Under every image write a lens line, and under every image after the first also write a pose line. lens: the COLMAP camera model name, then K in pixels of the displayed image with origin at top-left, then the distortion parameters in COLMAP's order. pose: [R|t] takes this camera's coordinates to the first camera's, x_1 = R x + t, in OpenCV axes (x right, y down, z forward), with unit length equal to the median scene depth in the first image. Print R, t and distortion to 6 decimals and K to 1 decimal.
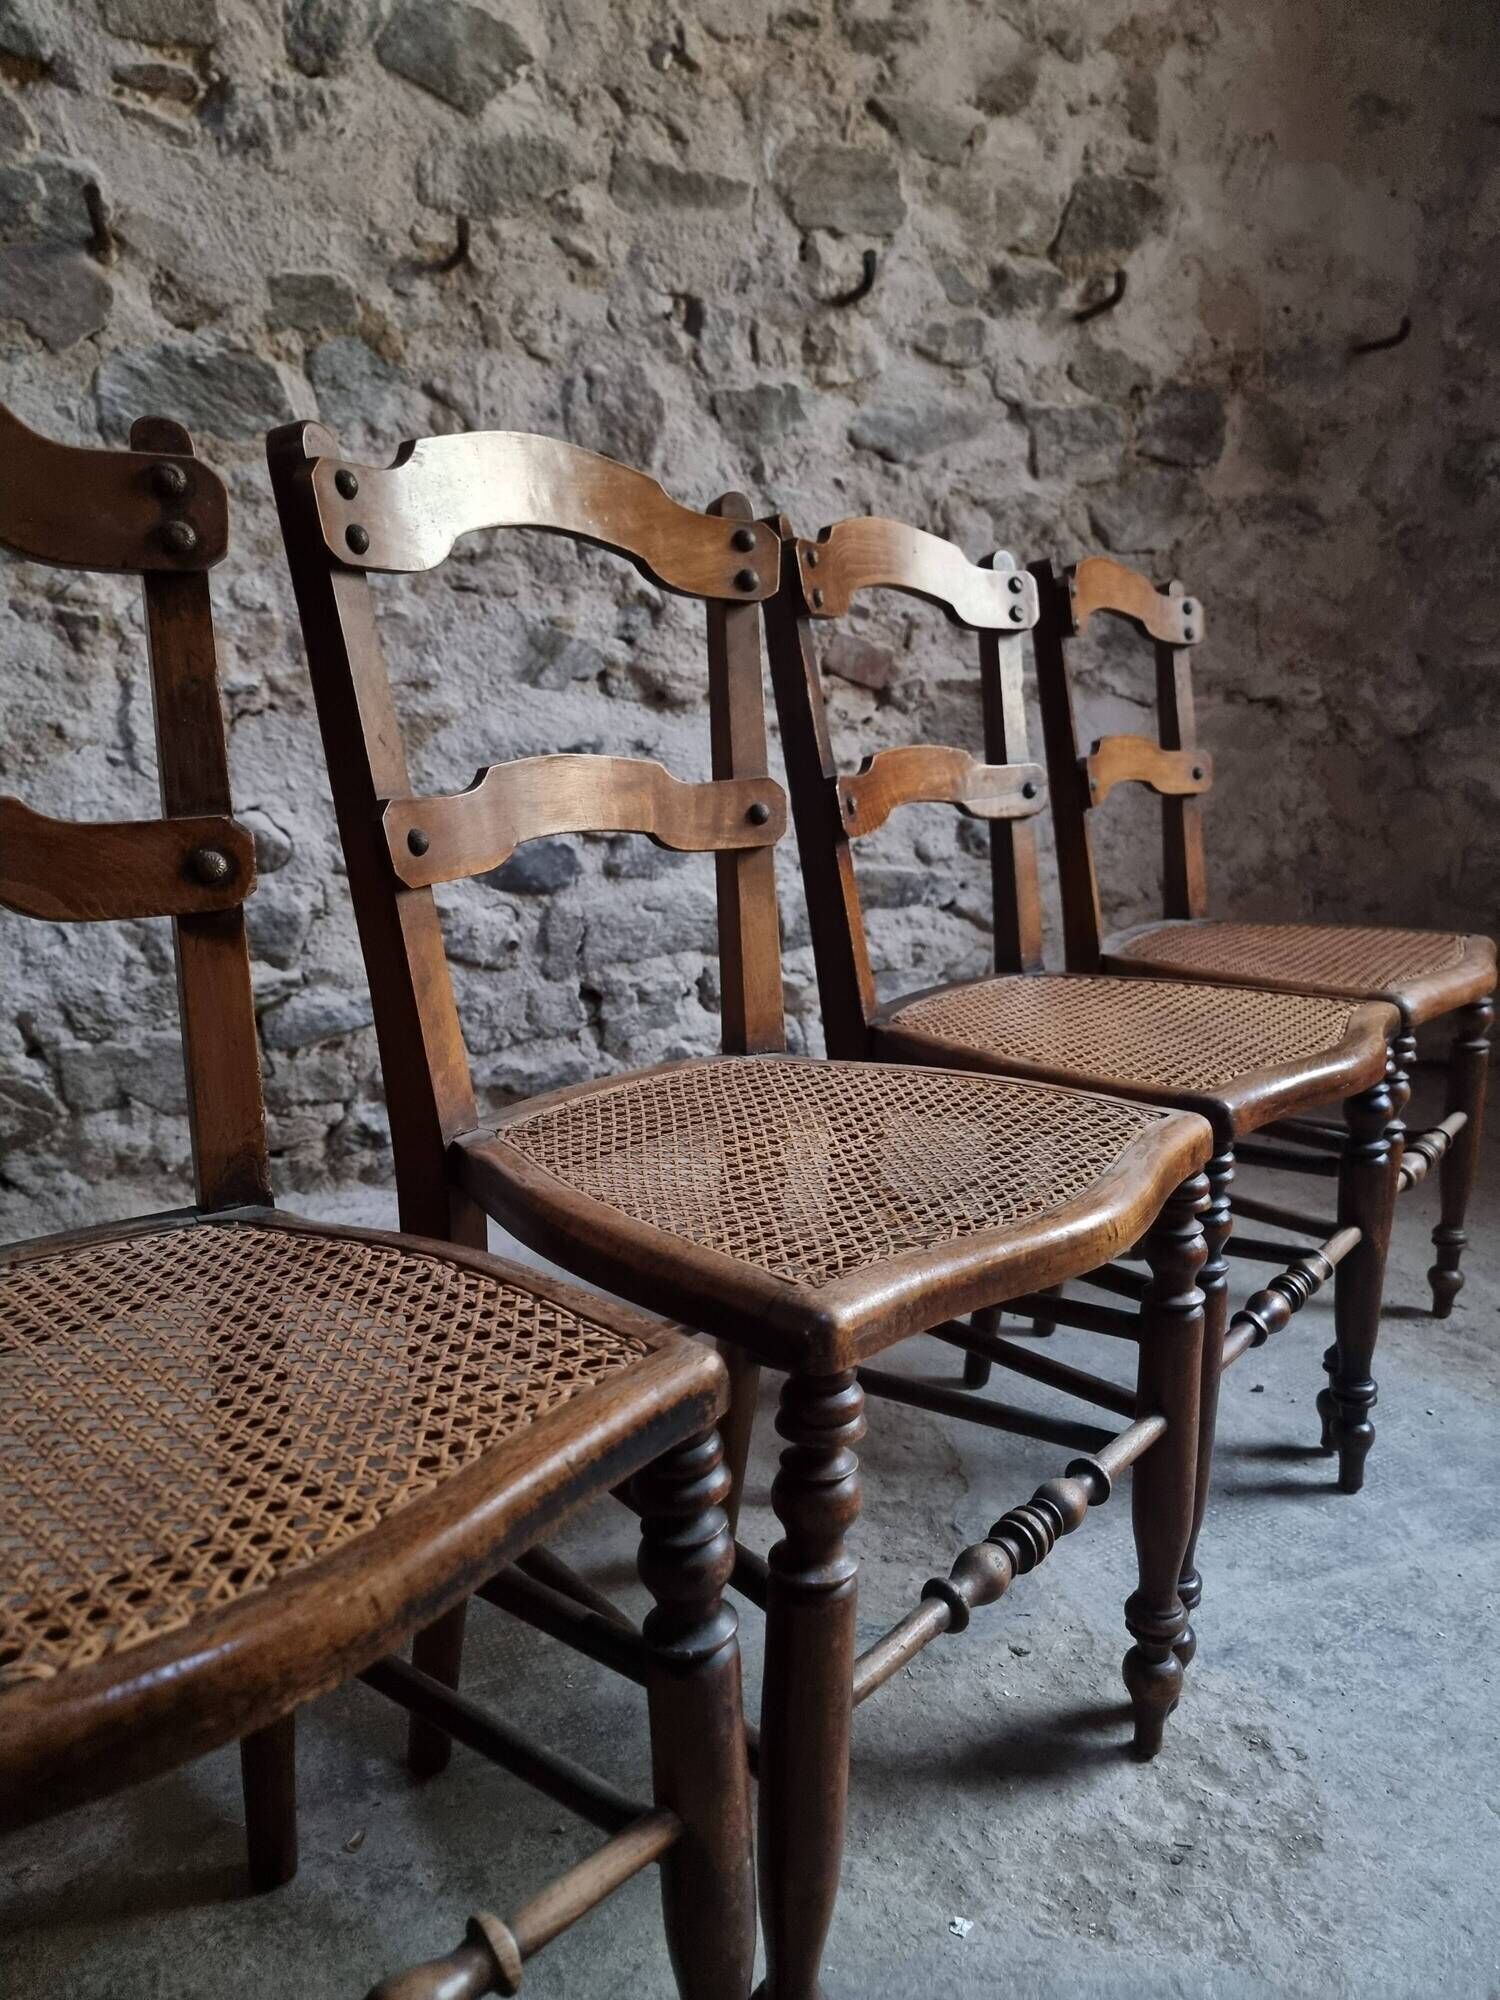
lens RADIAL K [[1403.9, 0, 742.8], [0, 1403.9, 1014.3], [0, 0, 1]] dist [0.082467, -0.074412]
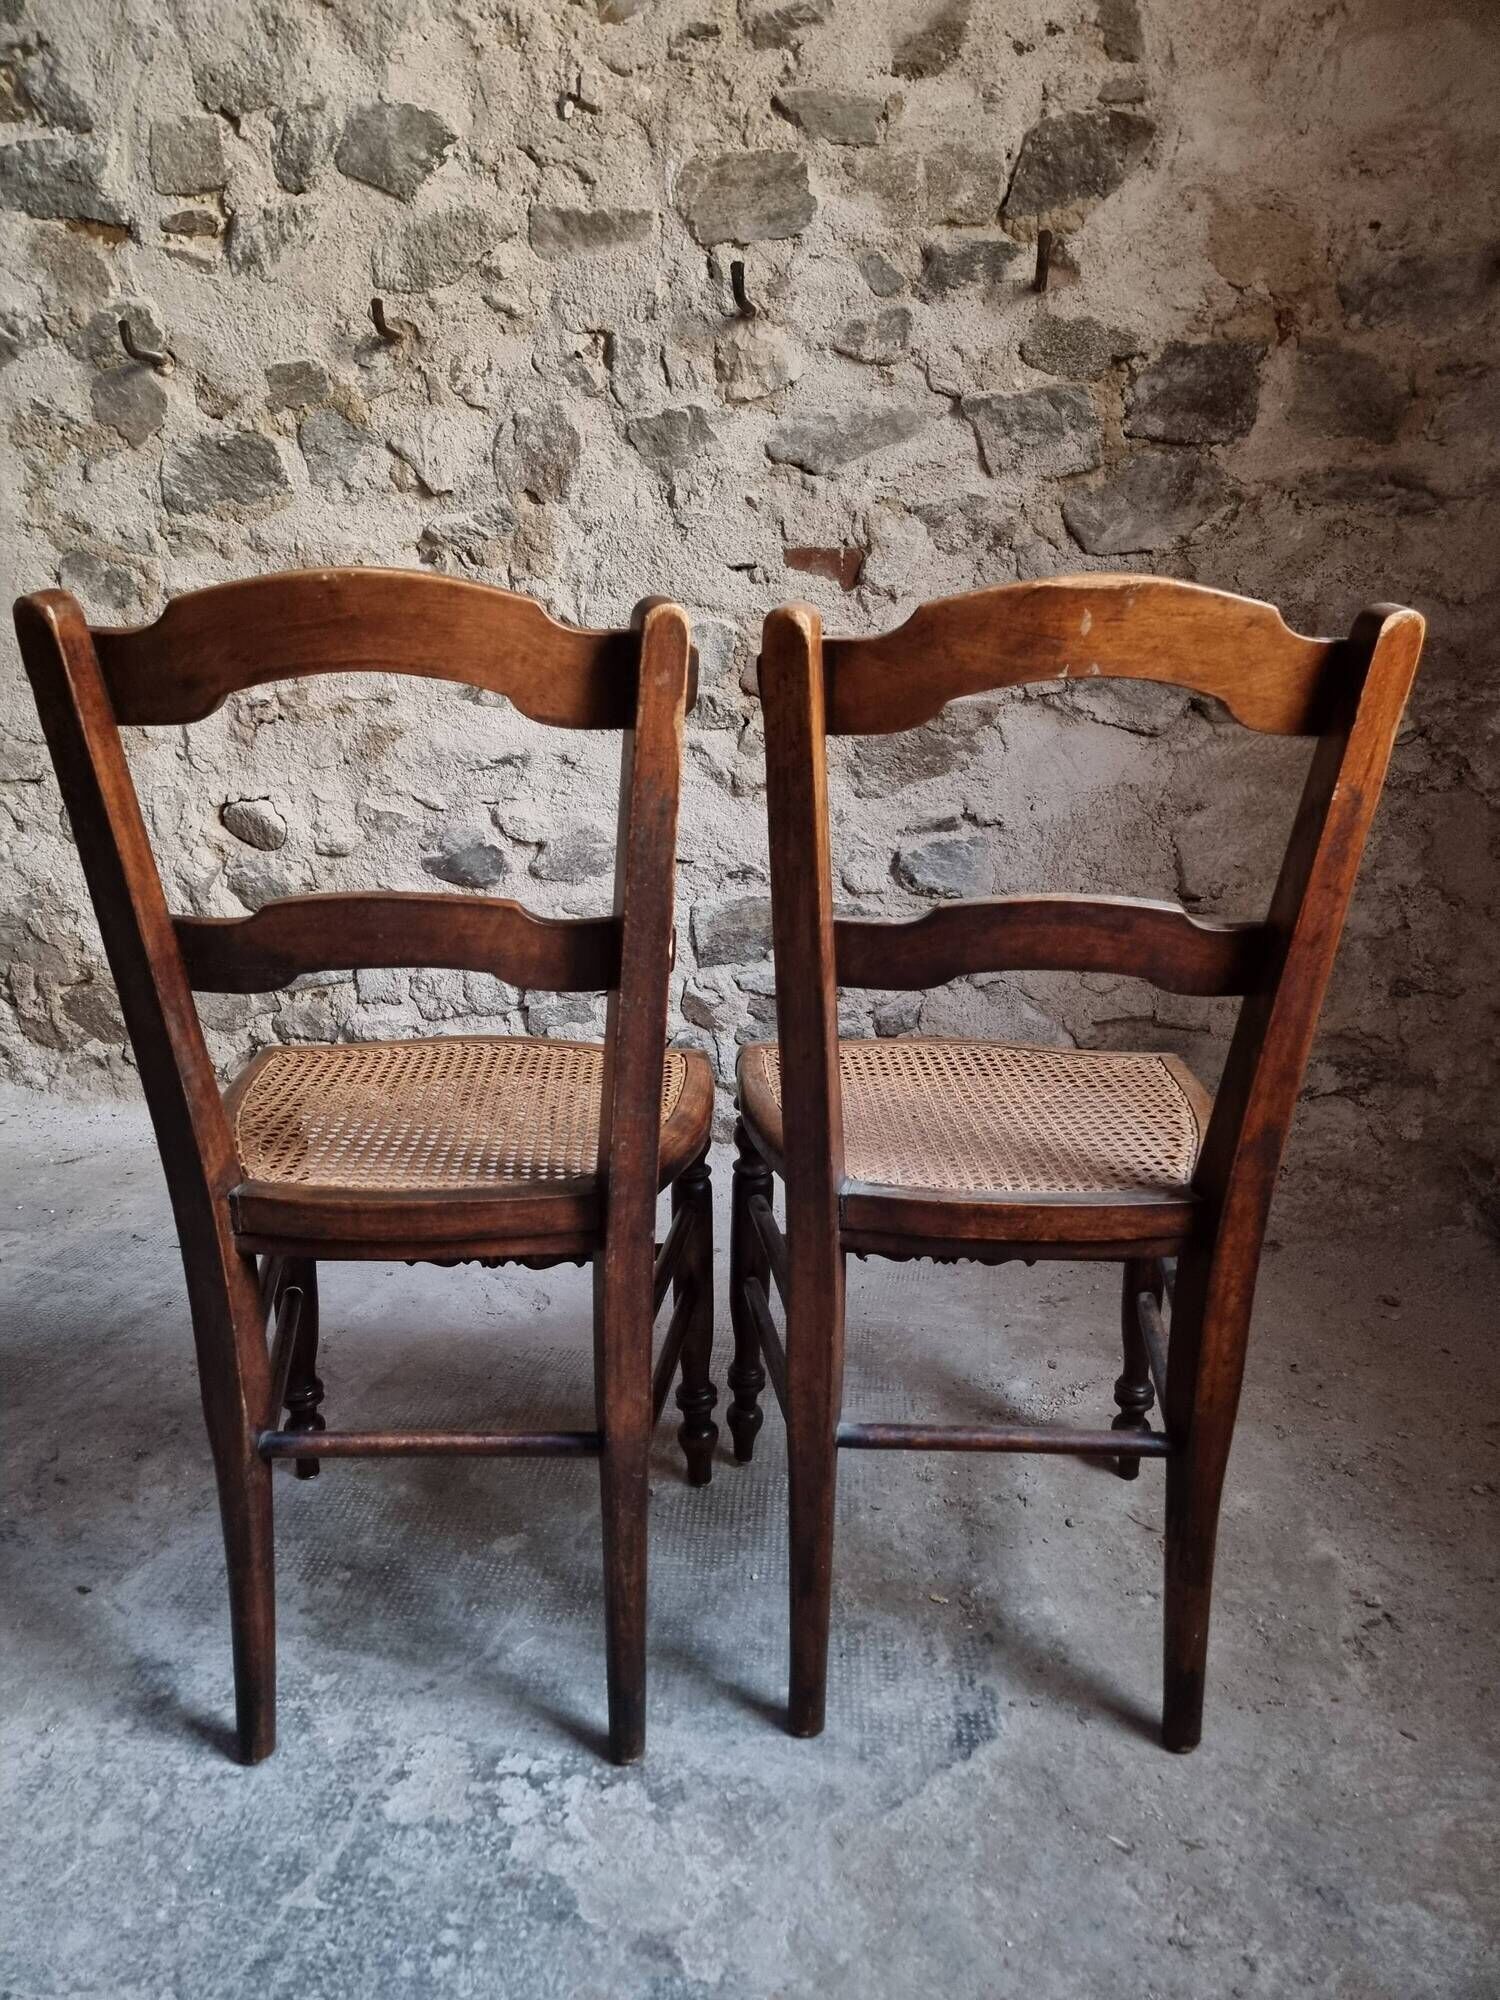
lens RADIAL K [[1403.9, 0, 735.0], [0, 1403.9, 1023.6], [0, 0, 1]] dist [0.082467, -0.074412]
pose [[0.812097, 0.154775, -0.562622, 0.690838], [-0.128477, 0.987947, 0.086335, -0.104567], [0.569203, 0.002171, 0.822194, 0.196888]]
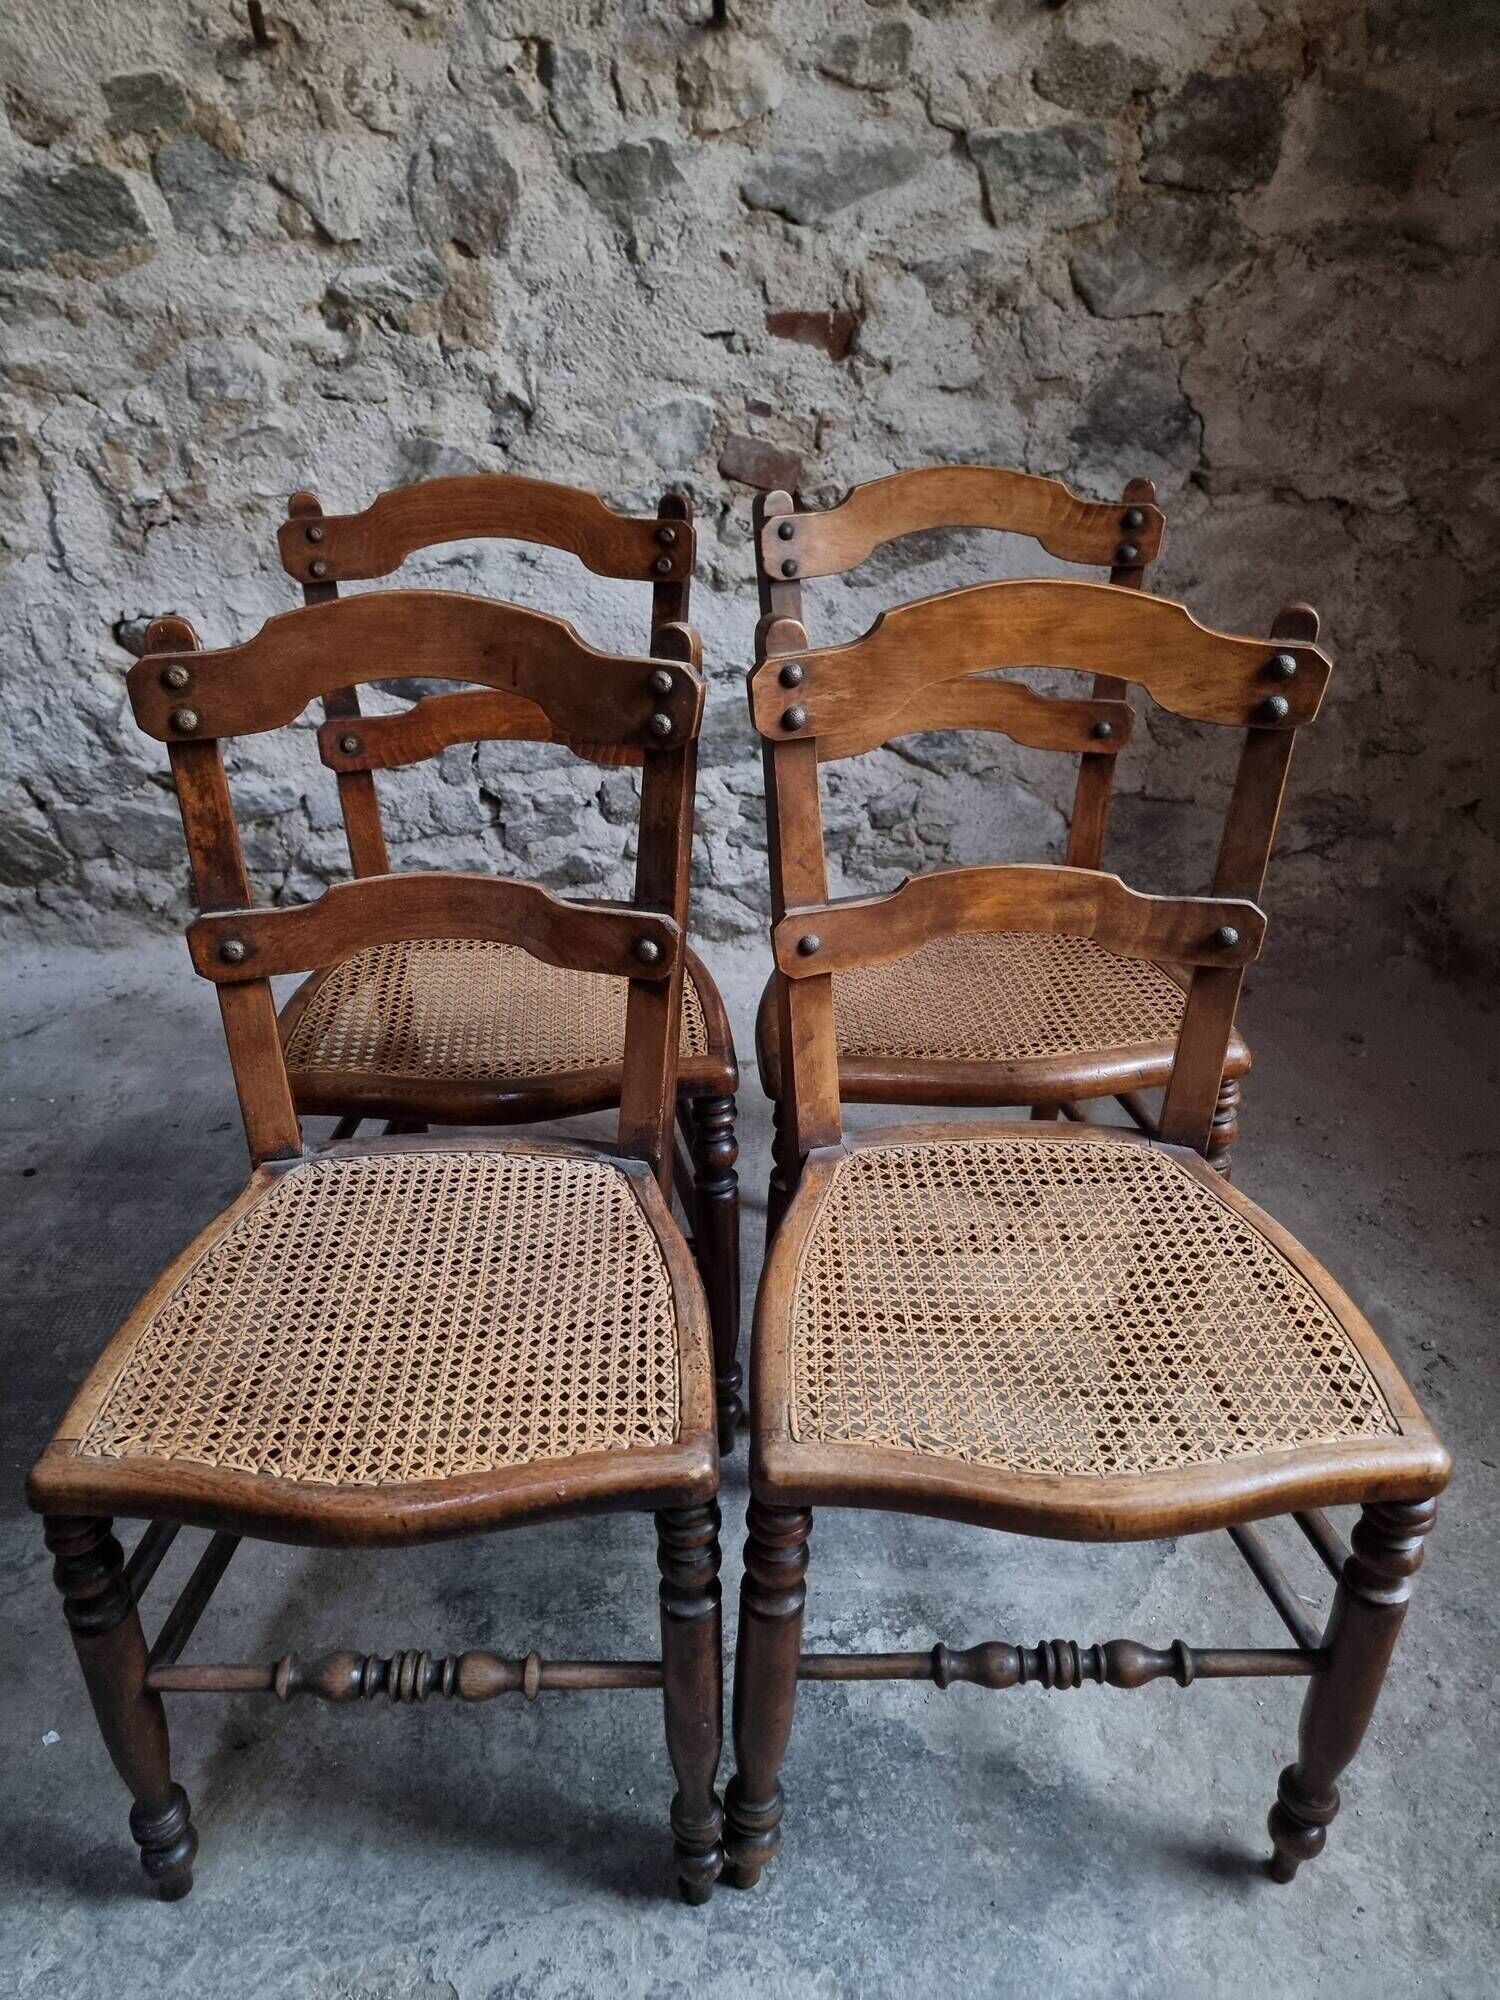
lens RADIAL K [[1403.9, 0, 732.7], [0, 1403.9, 1025.9], [0, 0, 1]] dist [0.082467, -0.074412]
pose [[0.913839, 0.191429, -0.358125, 0.494469], [-0.064719, 0.939300, 0.336938, -0.234443], [0.400887, -0.284729, 0.870758, 0.105875]]
